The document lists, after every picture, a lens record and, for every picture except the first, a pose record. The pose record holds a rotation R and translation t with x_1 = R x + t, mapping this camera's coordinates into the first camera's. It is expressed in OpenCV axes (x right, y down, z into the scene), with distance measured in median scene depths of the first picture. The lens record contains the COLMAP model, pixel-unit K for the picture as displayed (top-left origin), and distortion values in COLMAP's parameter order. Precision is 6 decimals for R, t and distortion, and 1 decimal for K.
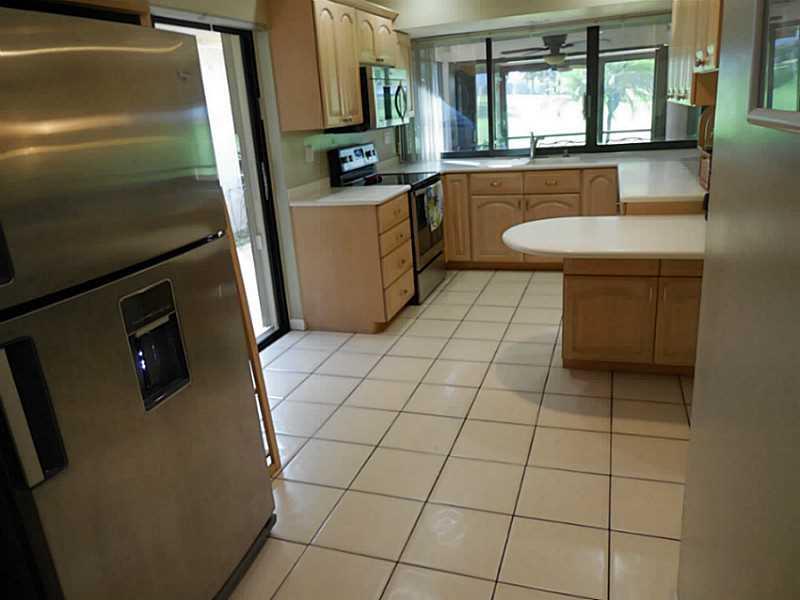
lens RADIAL K [[595.0, 0, 398.1], [0, 595.0, 297.8], [0, 0, 1]] dist [-0.008323, -0.001738]
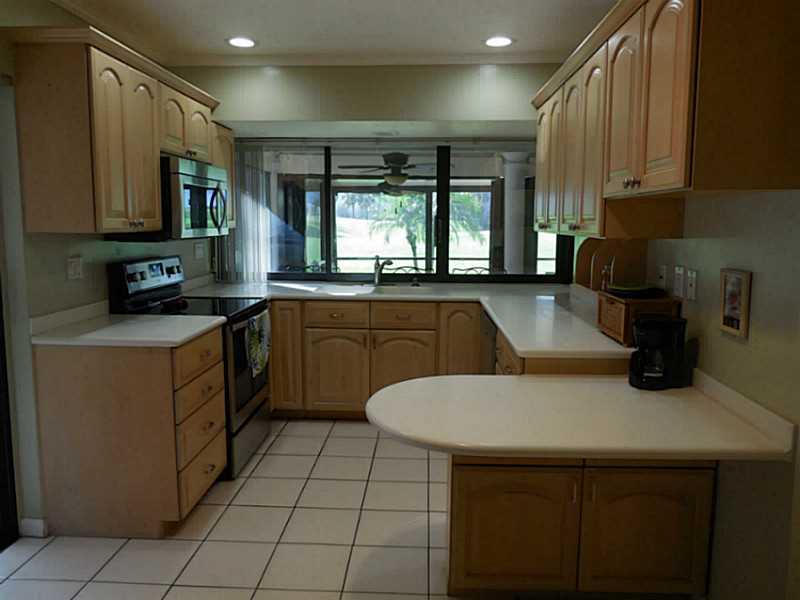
lens RADIAL K [[595.0, 0, 398.1], [0, 595.0, 297.8], [0, 0, 1]] dist [-0.008323, -0.001738]
pose [[0.955383, 0.041348, 0.292462, 0.007151], [0.015312, 0.981889, -0.188837, -0.062784], [-0.294973, 0.184889, 0.937447, 0.220761]]
